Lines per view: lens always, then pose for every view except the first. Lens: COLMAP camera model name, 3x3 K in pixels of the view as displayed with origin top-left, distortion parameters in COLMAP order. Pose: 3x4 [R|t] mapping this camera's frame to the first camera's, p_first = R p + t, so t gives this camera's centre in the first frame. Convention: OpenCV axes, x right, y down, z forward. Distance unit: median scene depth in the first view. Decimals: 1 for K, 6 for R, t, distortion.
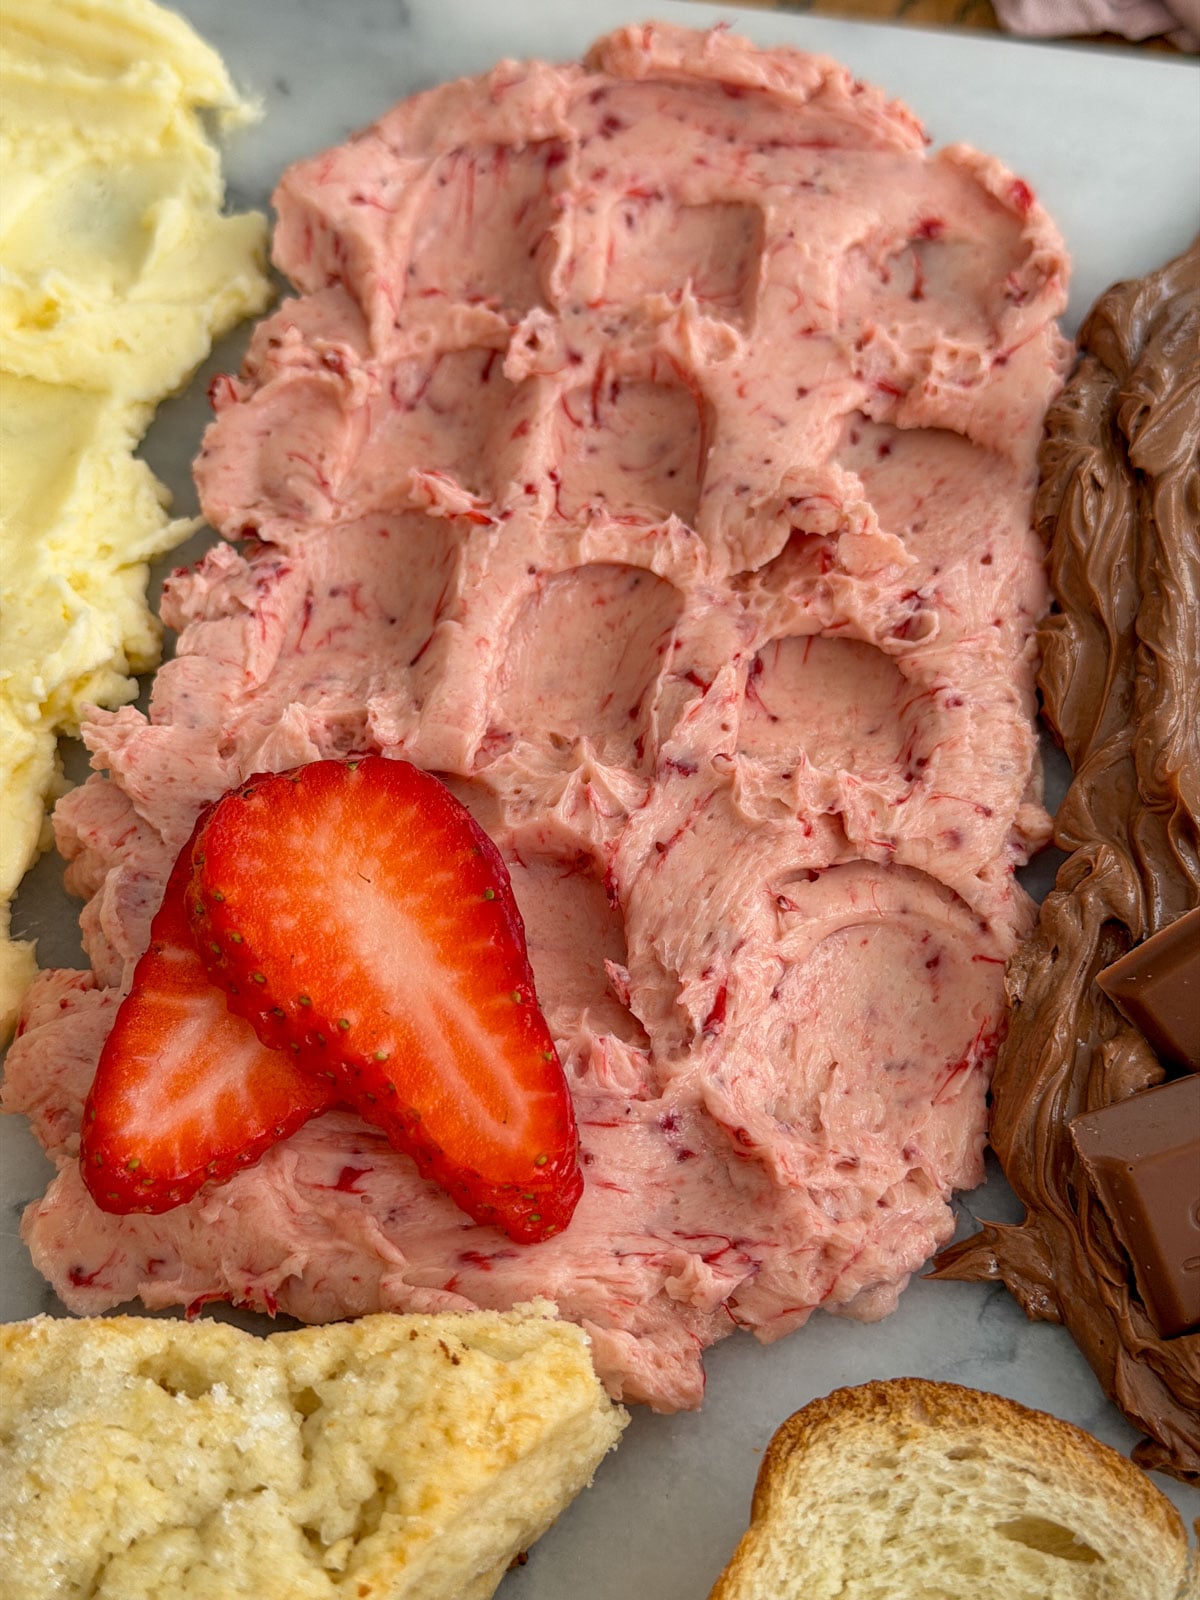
lens RADIAL K [[2357.1, 0, 599.5], [0, 2357.1, 803.0], [0, 0, 1]] dist [0.181532, -0.479574]
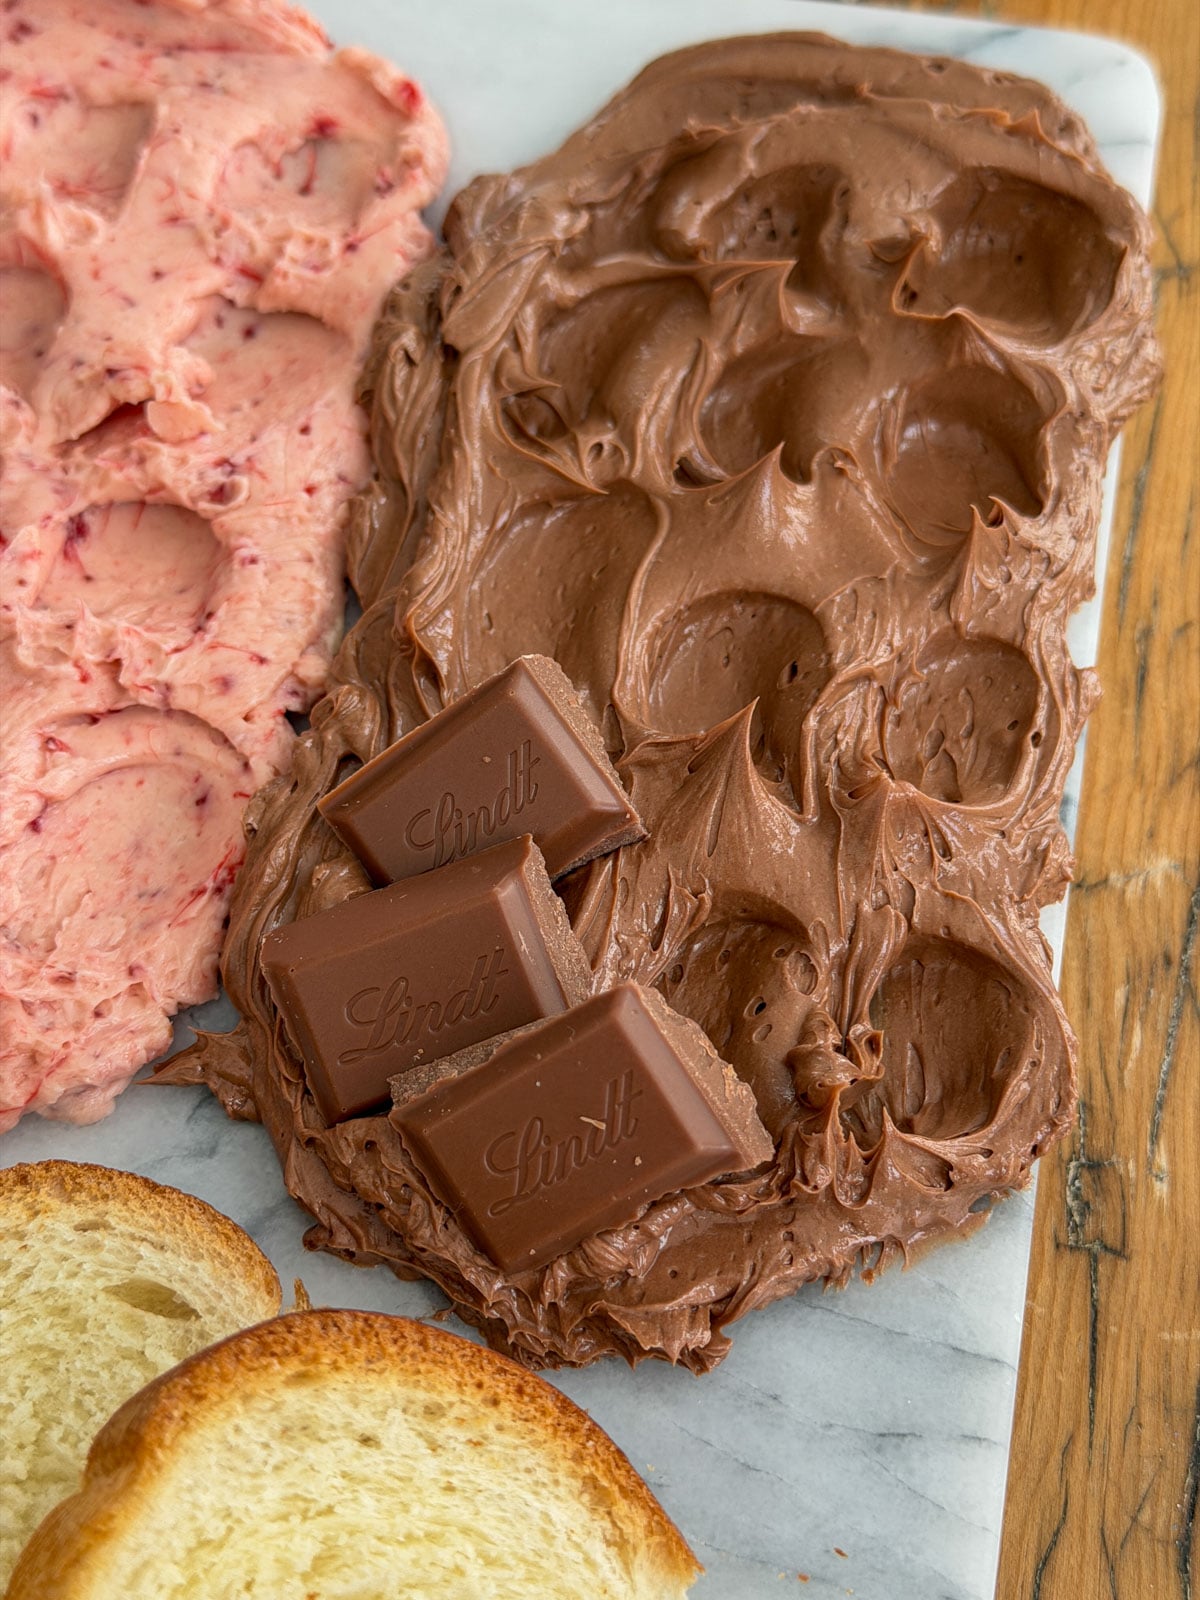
lens RADIAL K [[2357.1, 0, 599.5], [0, 2357.1, 803.0], [0, 0, 1]] dist [0.181532, -0.479574]
pose [[0.999934, -0.006346, -0.009600, 0.326564], [0.006353, 0.999980, 0.000663, 0.068396], [0.009596, -0.000724, 0.999954, -0.060233]]
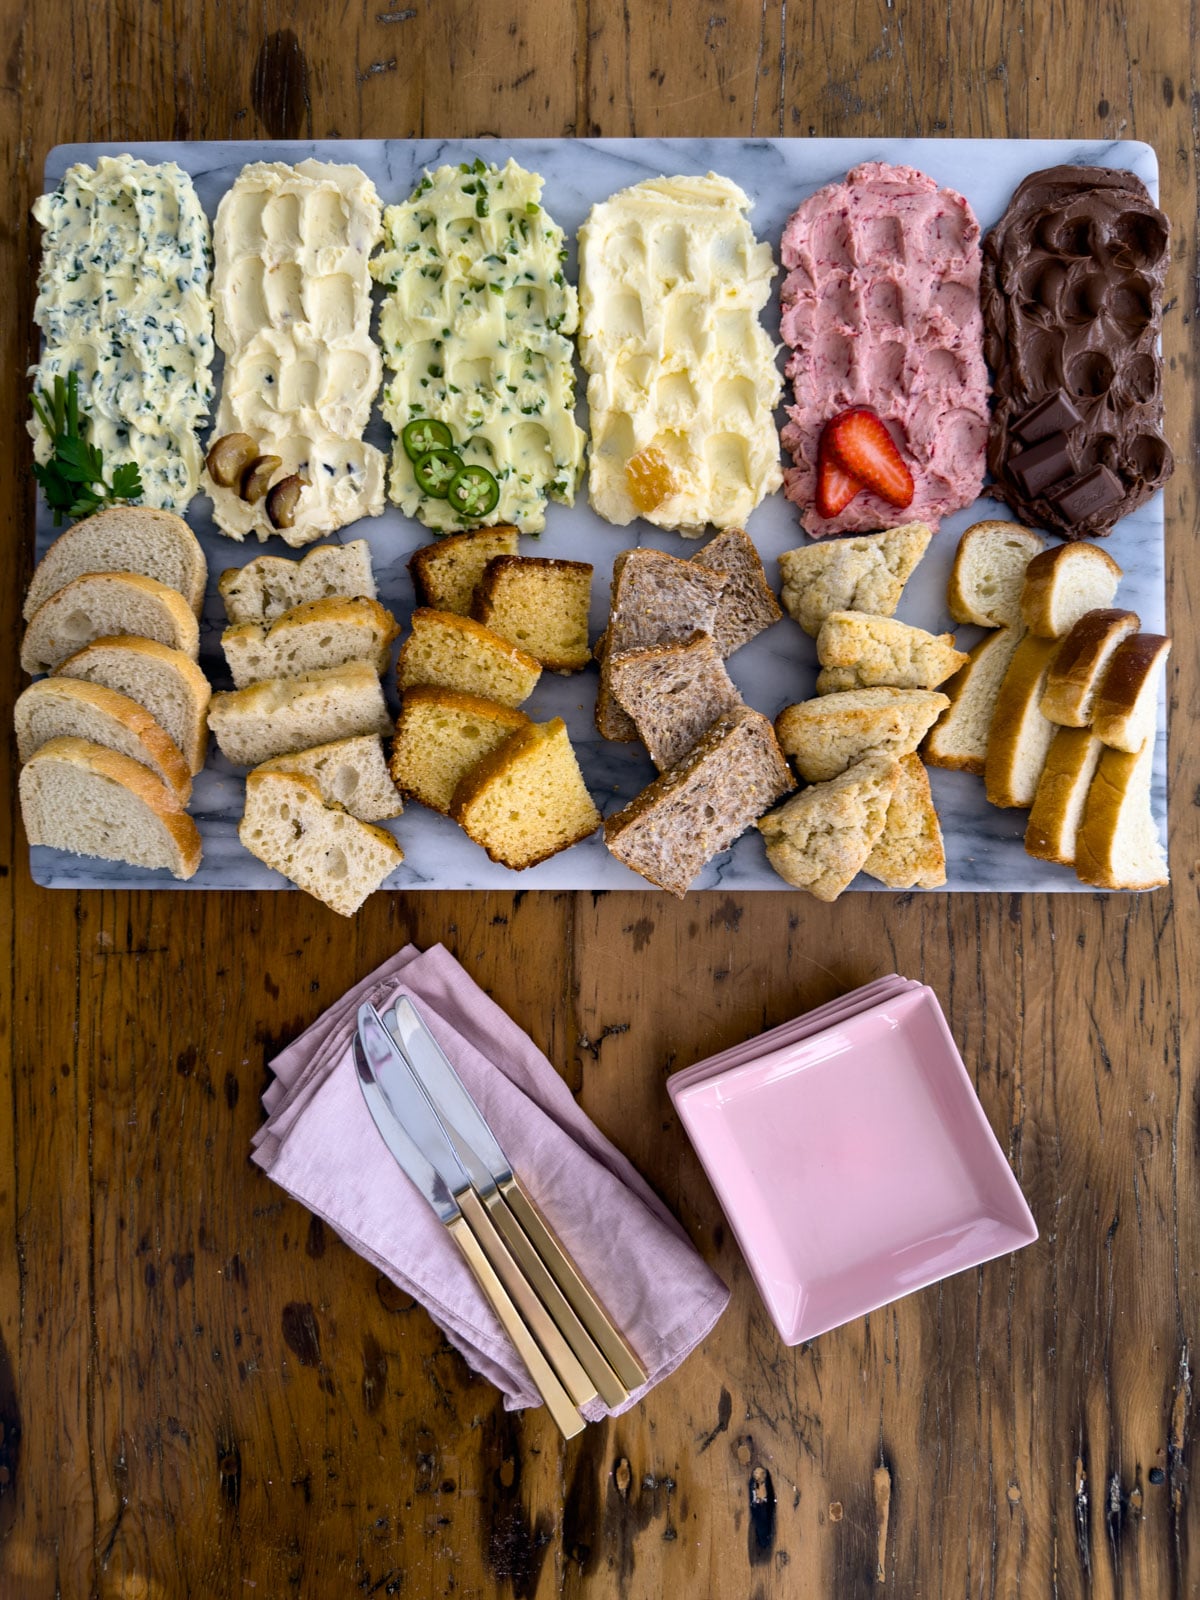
lens RADIAL K [[1172.9, 0, 582.0], [0, 1172.9, 804.8], [0, 0, 1]] dist [0.053771, -0.136986]
pose [[0.980750, -0.195261, 0.001669, -0.751762], [0.166652, 0.841448, 0.513996, -0.623726], [-0.101768, -0.503823, 0.857791, -1.276394]]
